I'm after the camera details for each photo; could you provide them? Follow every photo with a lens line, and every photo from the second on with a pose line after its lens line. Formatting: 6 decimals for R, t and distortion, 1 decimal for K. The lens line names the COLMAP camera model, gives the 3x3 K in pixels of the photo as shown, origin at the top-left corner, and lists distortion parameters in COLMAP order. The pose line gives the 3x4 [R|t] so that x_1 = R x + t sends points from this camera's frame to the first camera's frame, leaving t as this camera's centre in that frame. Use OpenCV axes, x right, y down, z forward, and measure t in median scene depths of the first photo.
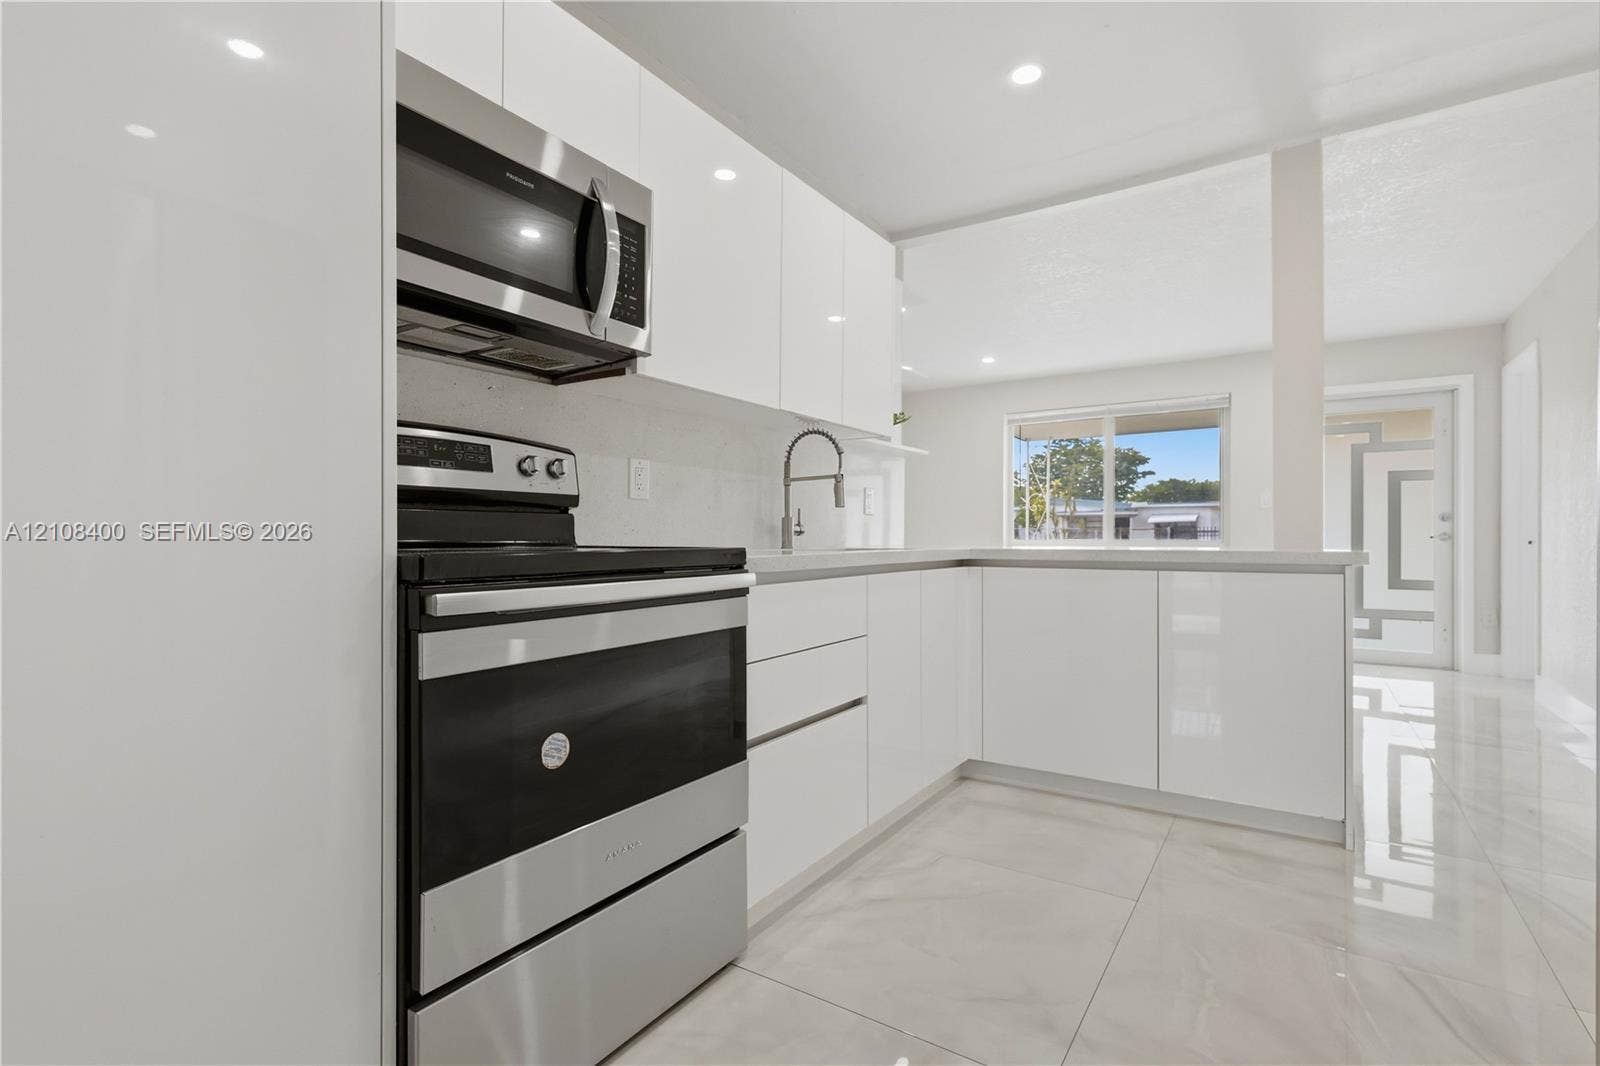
lens RADIAL K [[759.8, 0, 827.0], [0, 759.8, 530.7], [0, 0, 1]] dist [-0.002285, 0.001517]
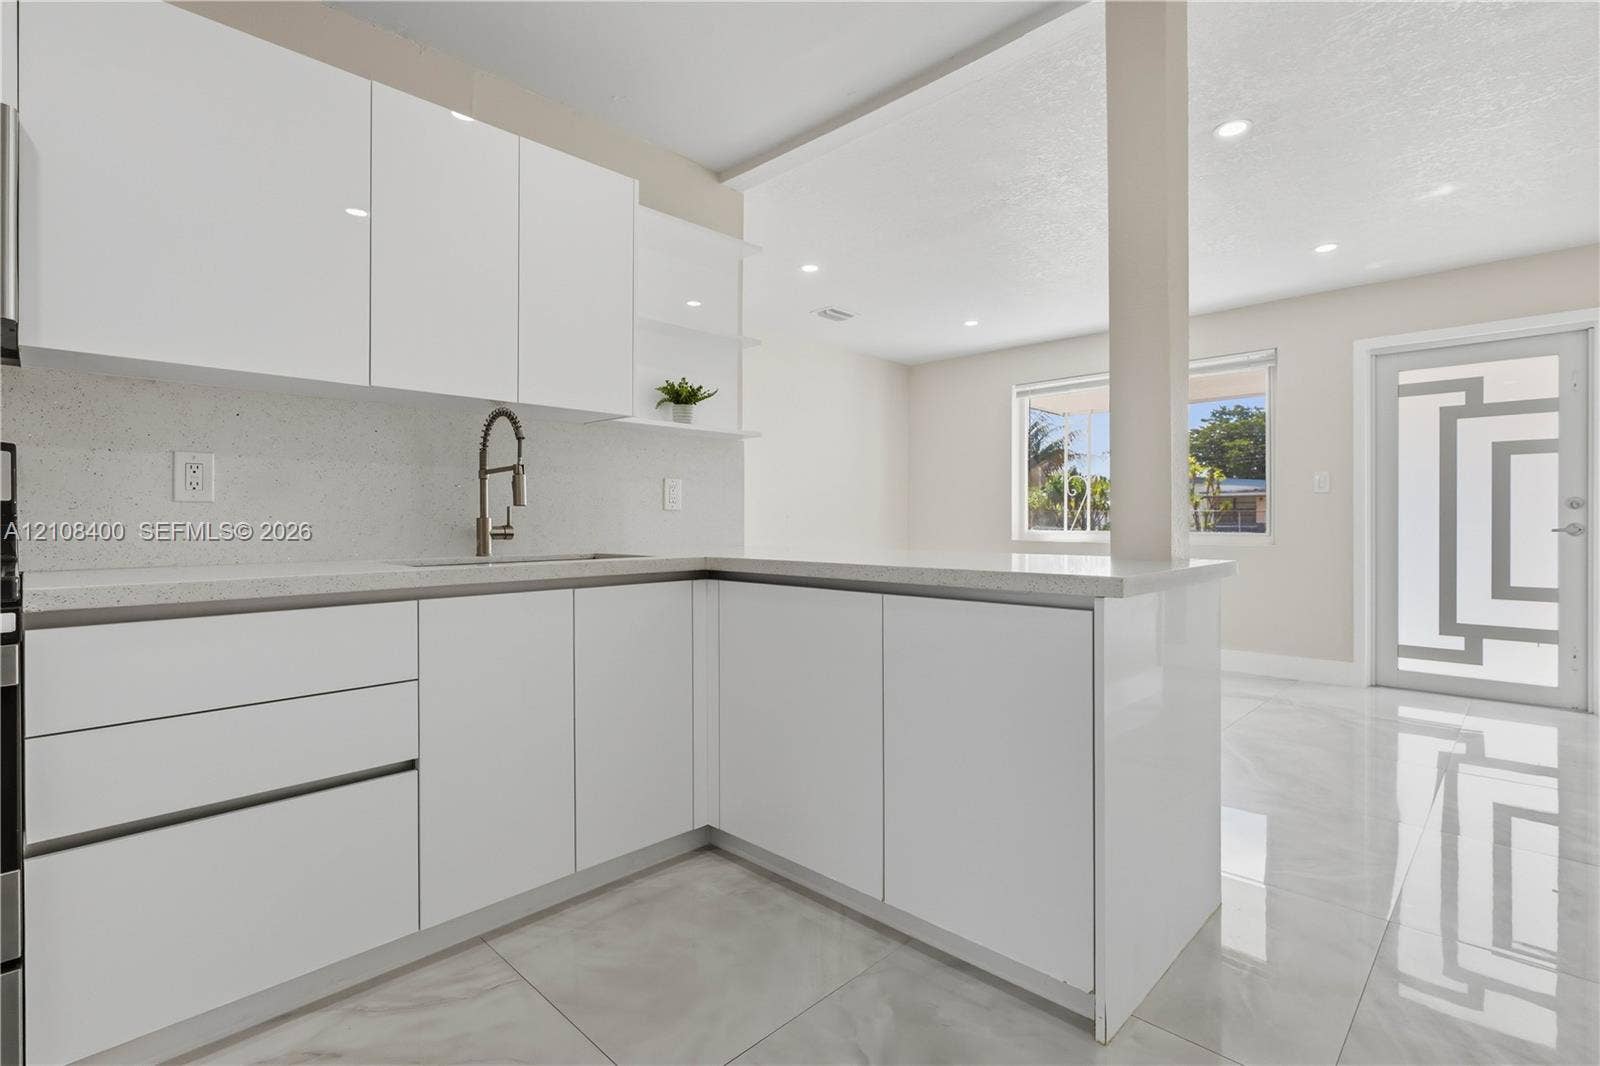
lens RADIAL K [[759.8, 0, 812.3], [0, 759.8, 521.2], [0, 0, 1]] dist [-0.002285, 0.001517]
pose [[0.980641, -0.001273, -0.195813, 0.231359], [0.003380, 0.999940, 0.010426, -0.010652], [0.195788, -0.010886, 0.980586, 0.132341]]
